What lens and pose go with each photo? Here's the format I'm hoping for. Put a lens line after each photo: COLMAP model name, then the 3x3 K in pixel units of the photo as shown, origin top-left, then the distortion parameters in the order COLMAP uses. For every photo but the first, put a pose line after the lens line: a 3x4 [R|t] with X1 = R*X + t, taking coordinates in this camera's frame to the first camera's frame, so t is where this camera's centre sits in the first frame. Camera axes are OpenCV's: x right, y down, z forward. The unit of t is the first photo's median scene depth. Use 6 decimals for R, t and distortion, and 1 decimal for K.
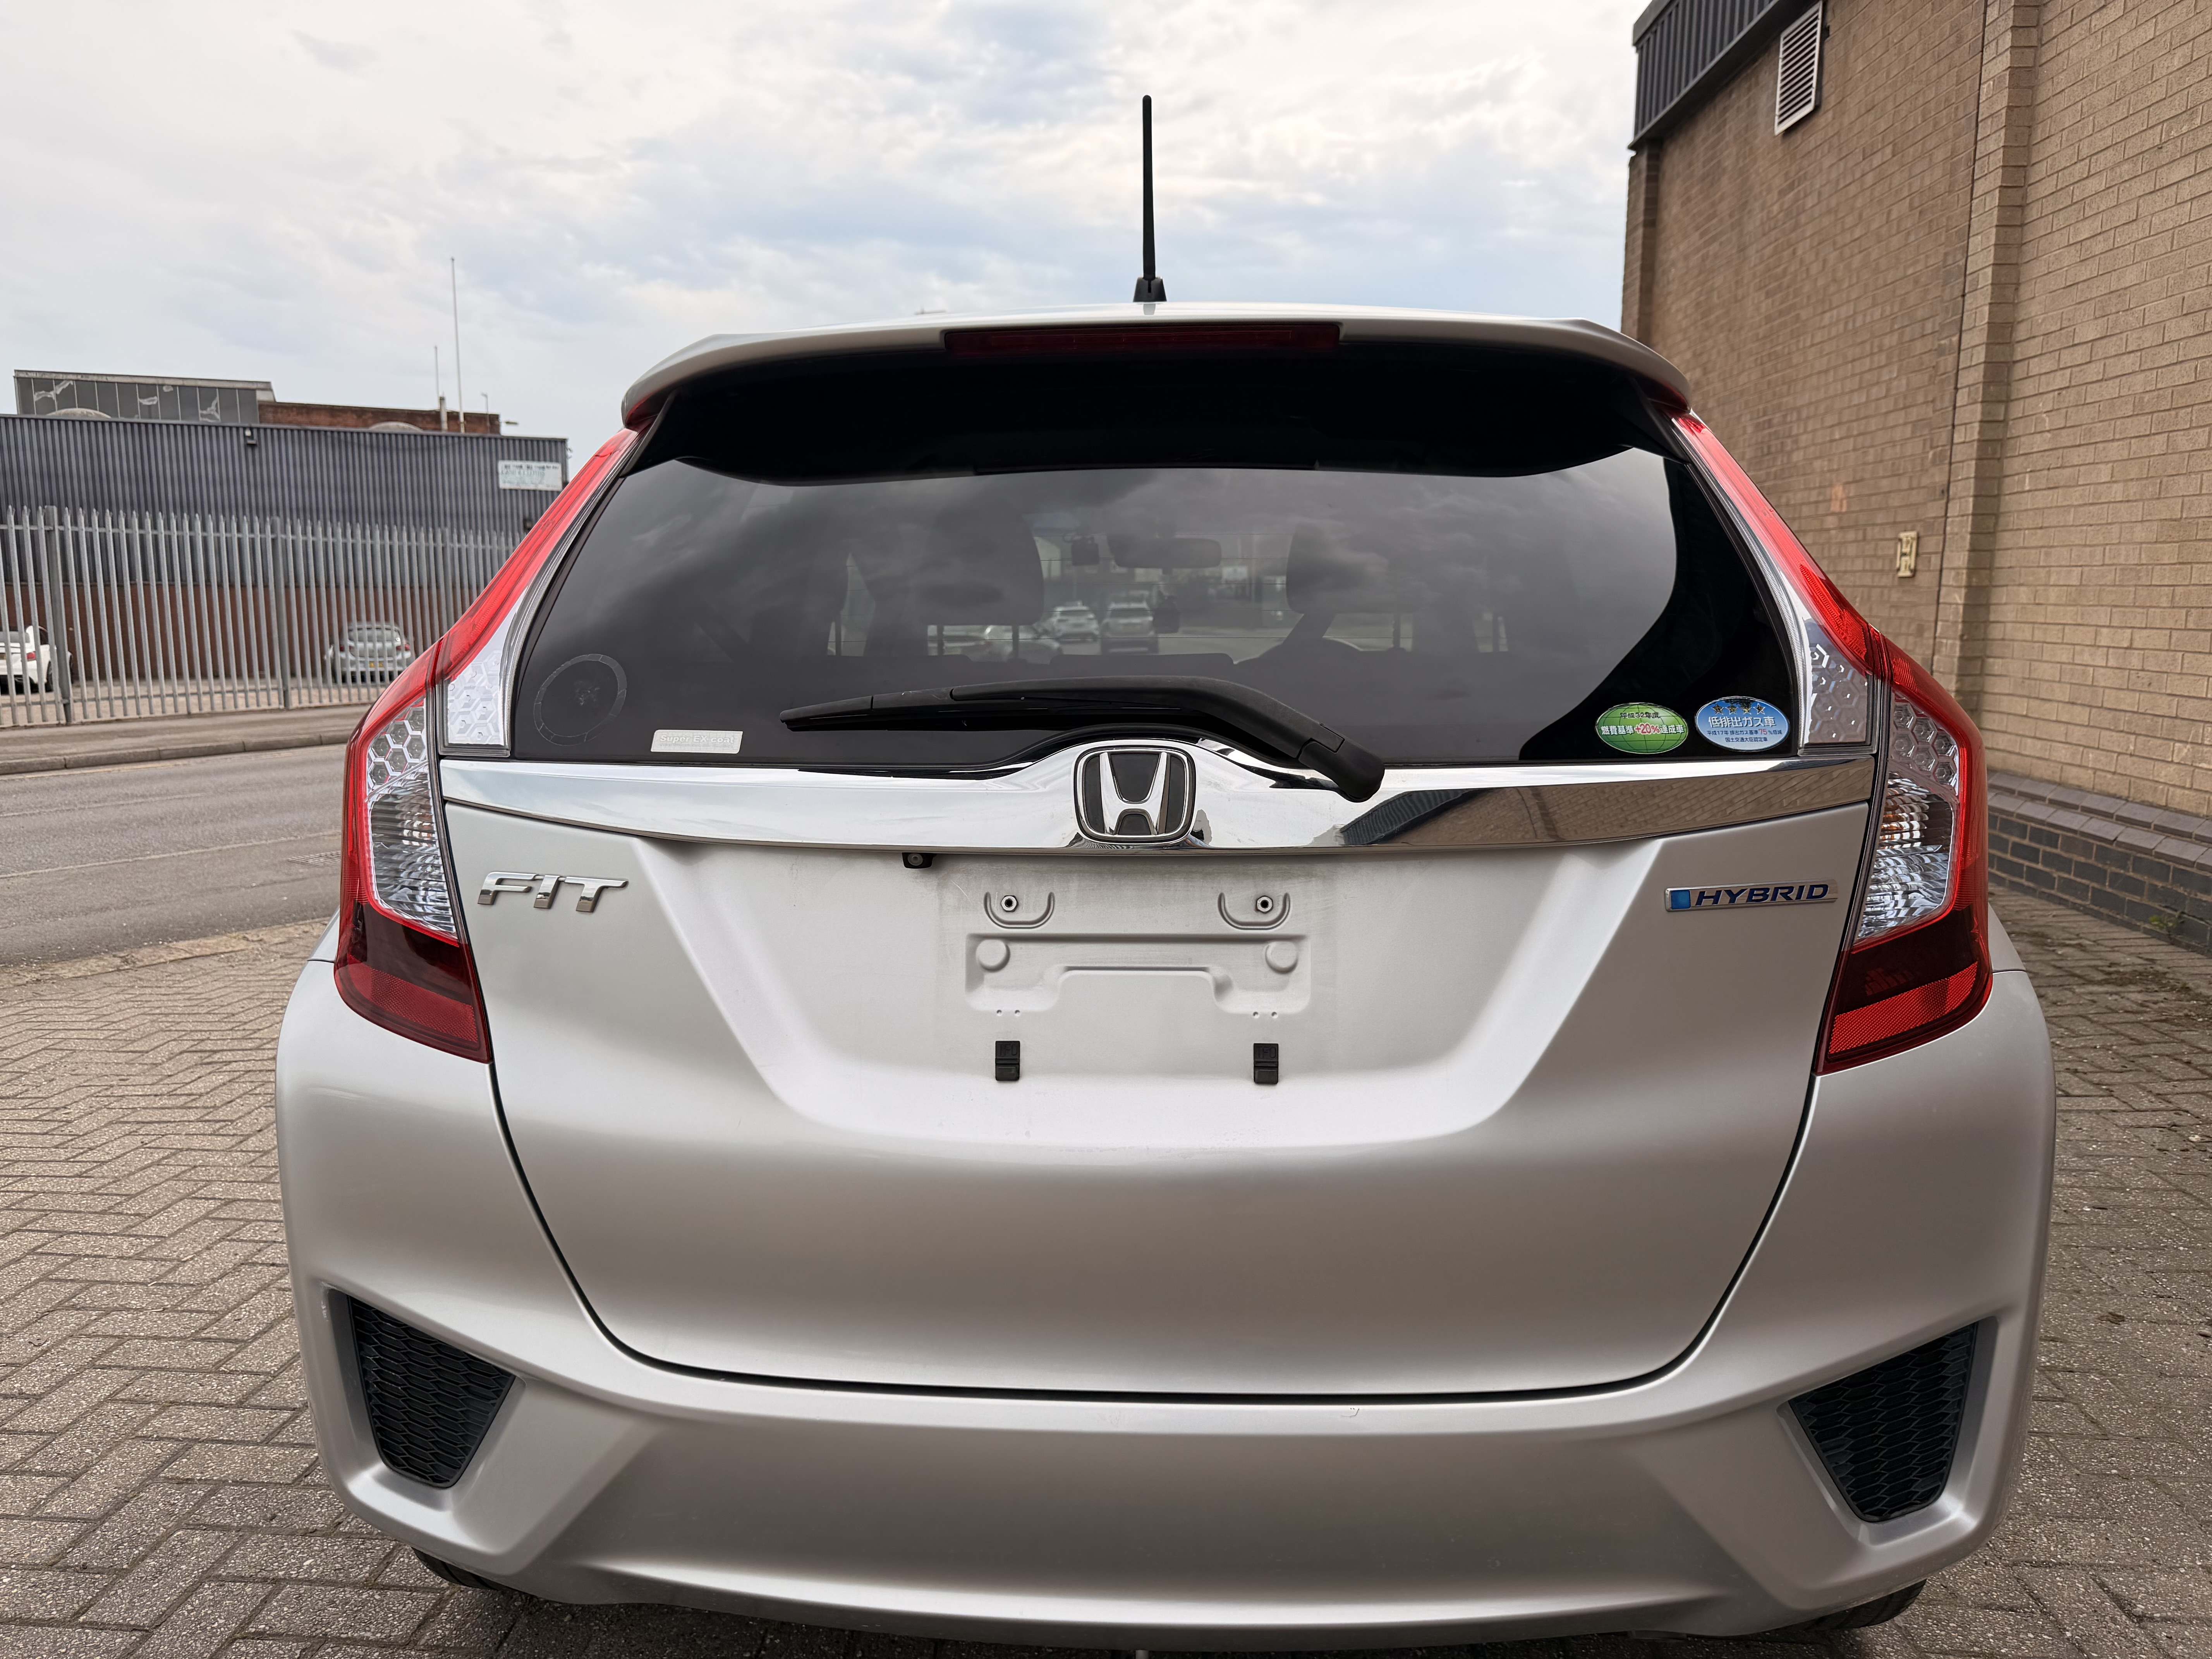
lens RADIAL K [[1587.8, 0, 1095.9], [0, 1587.8, 839.6], [0, 0, 1]] dist [-0.003167, -0.006155]
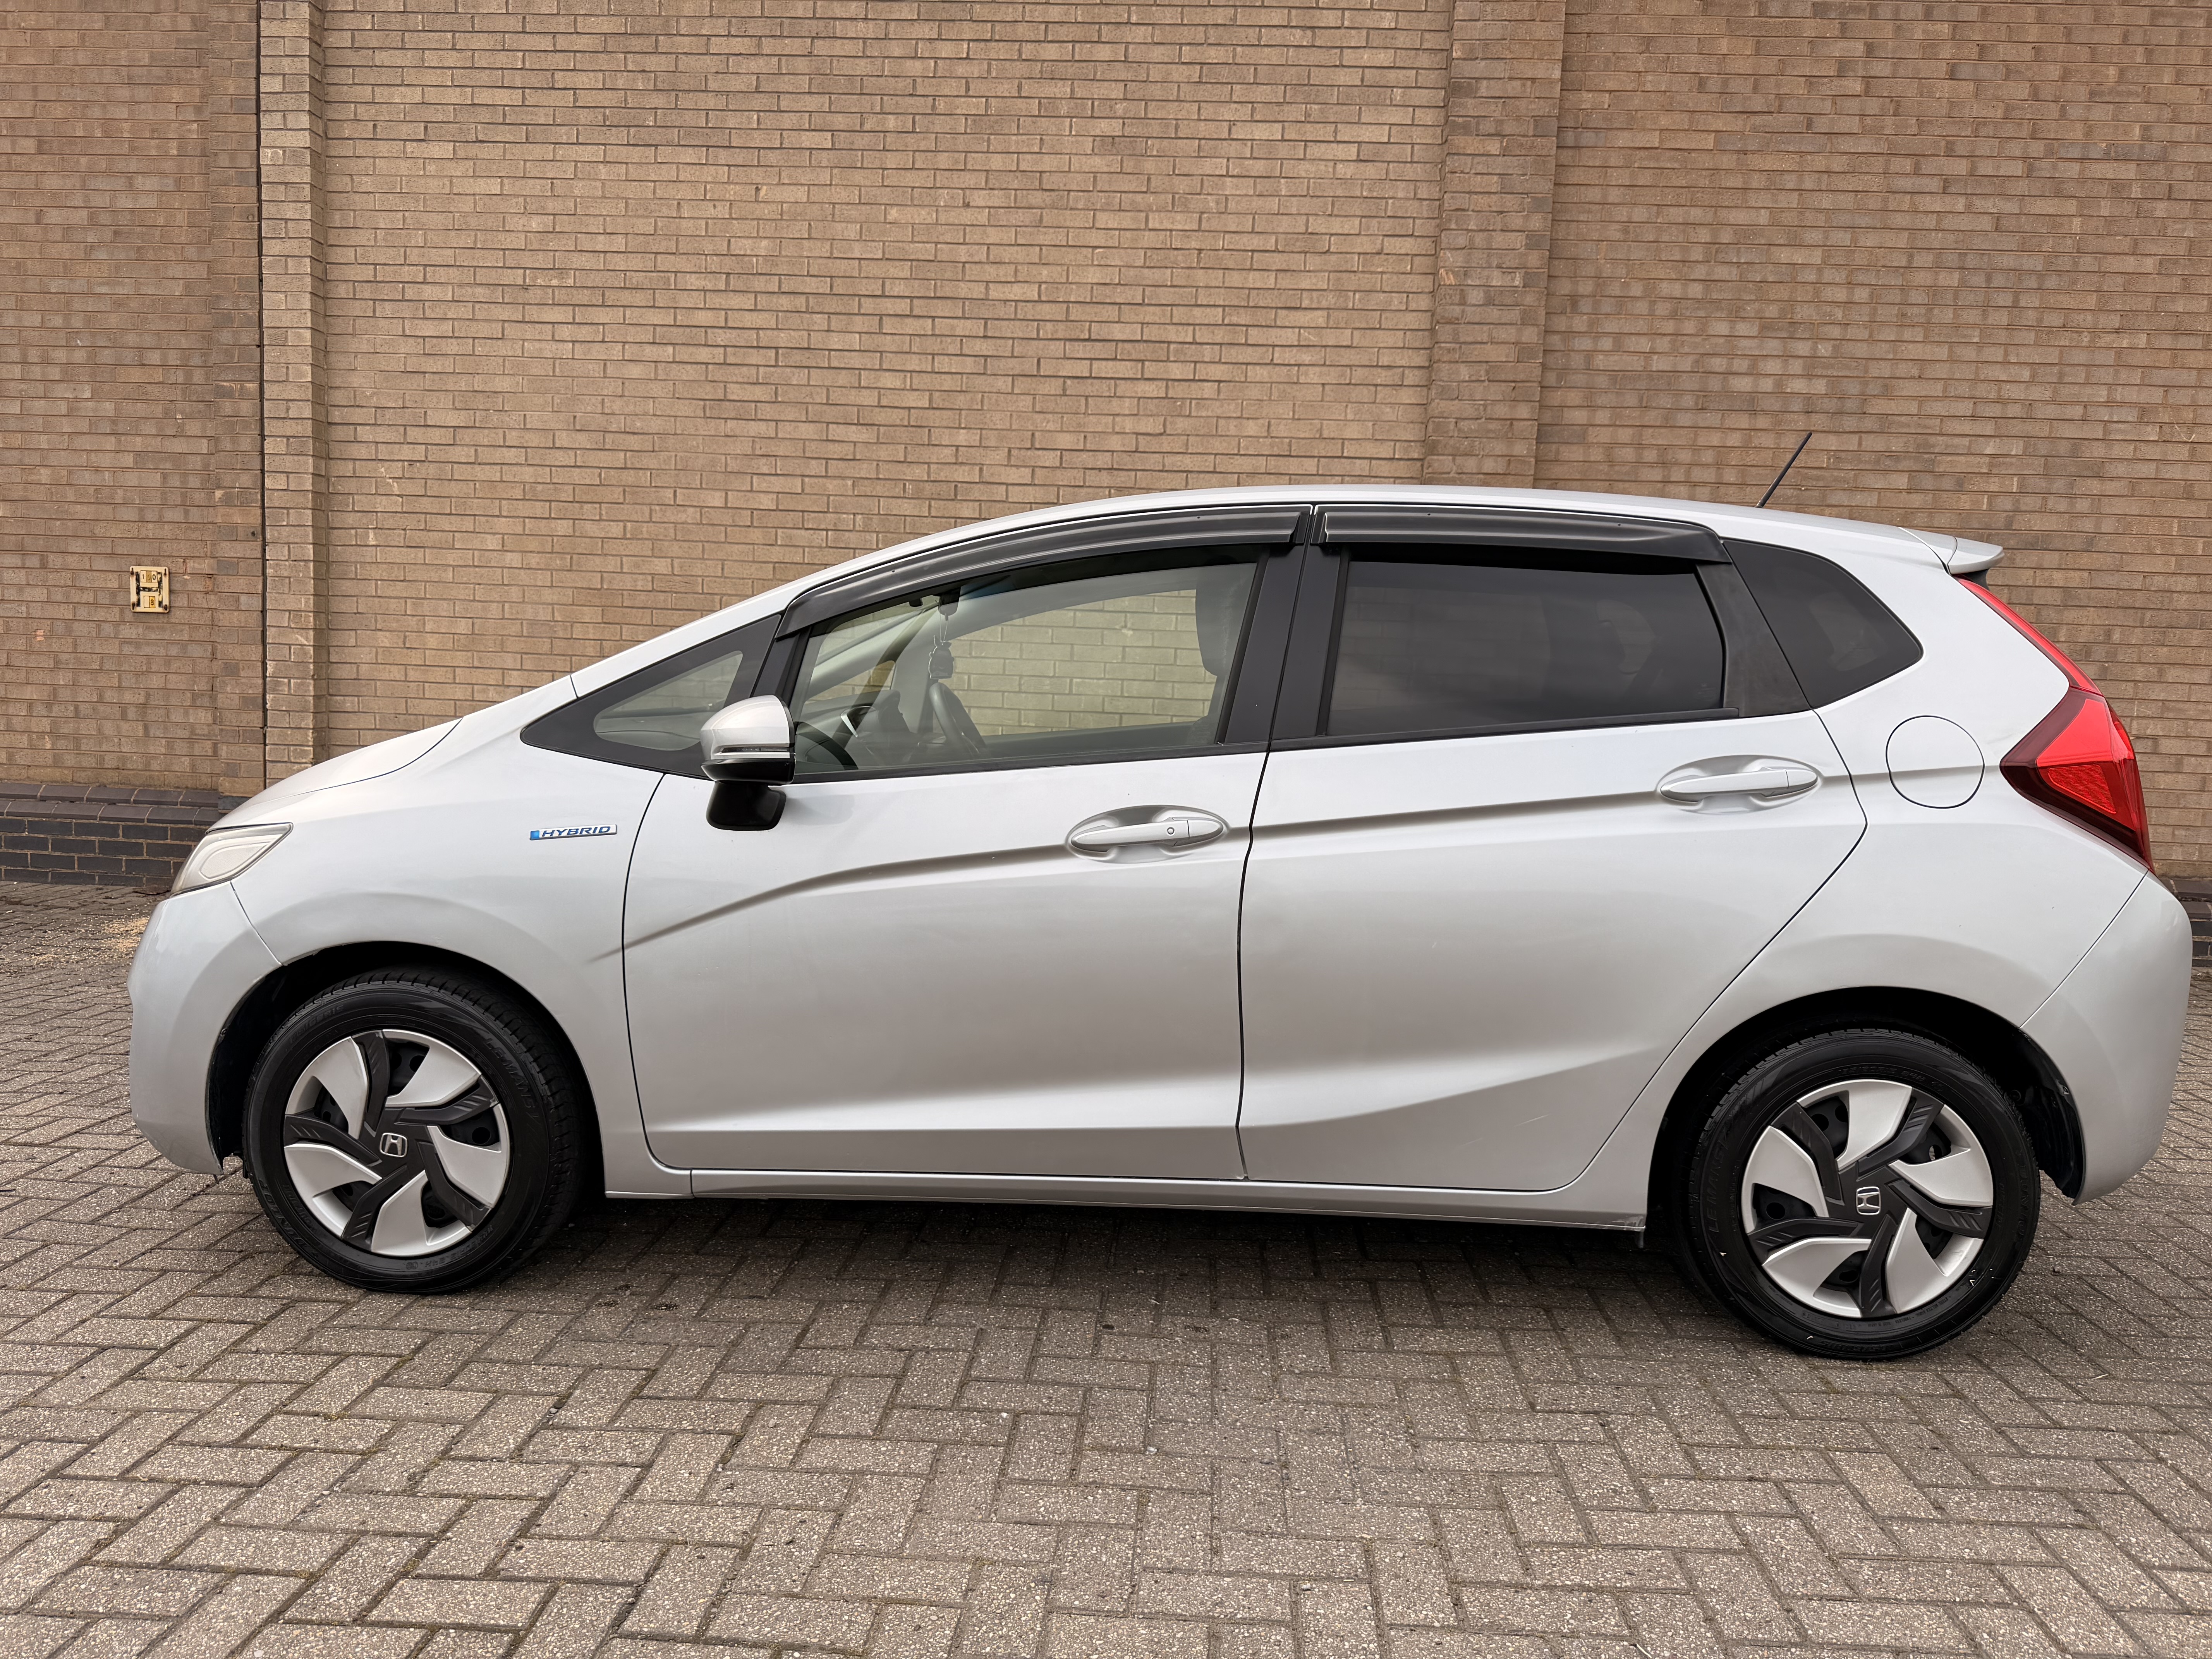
lens RADIAL K [[1559.2, 0, 1114.2], [0, 1559.2, 844.3], [0, 0, 1]] dist [0.012139, -0.022067]
pose [[0.001259, -0.105825, 0.994384, -0.503468], [0.118075, 0.987444, 0.104937, -0.064485], [-0.993004, 0.117280, 0.013738, 0.476125]]
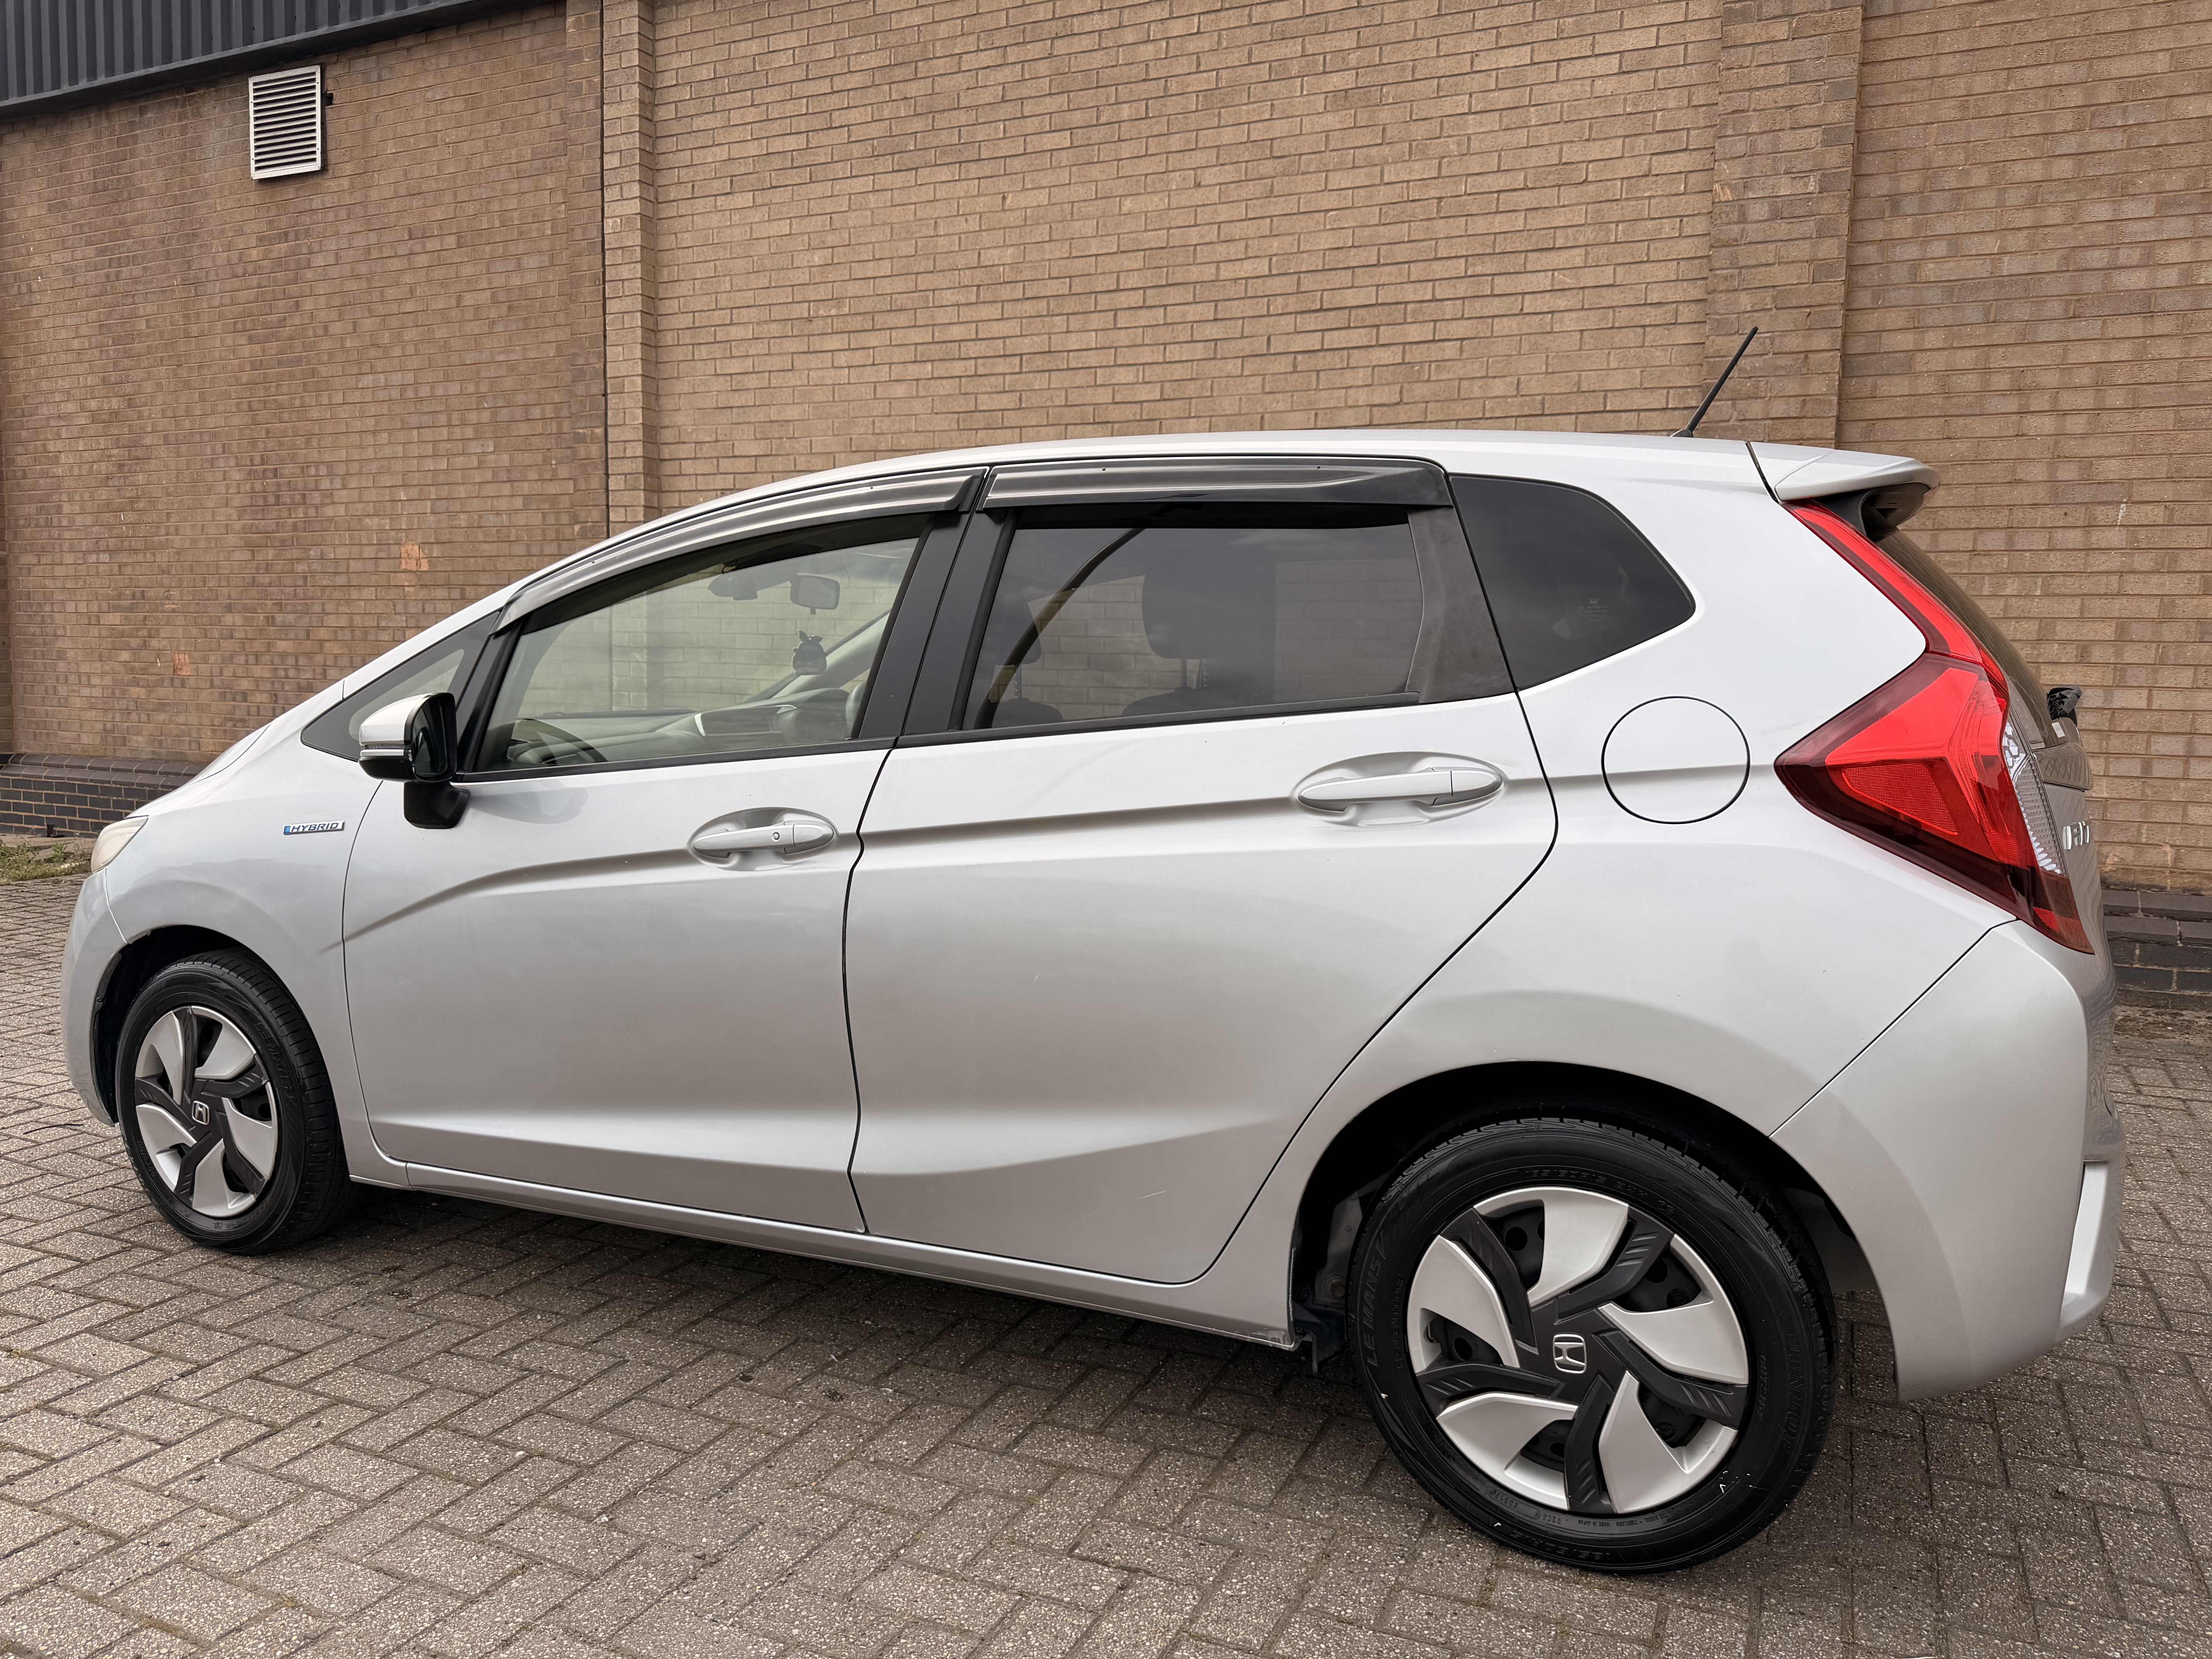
lens RADIAL K [[1570.3, 0, 1106.0], [0, 1570.3, 829.5], [0, 0, 1]] dist [-0.000237, -0.008411]
pose [[0.370752, -0.090159, 0.924345, -0.414057], [0.128178, 0.990720, 0.045222, -0.032689], [-0.919844, 0.101714, 0.378868, 0.260225]]
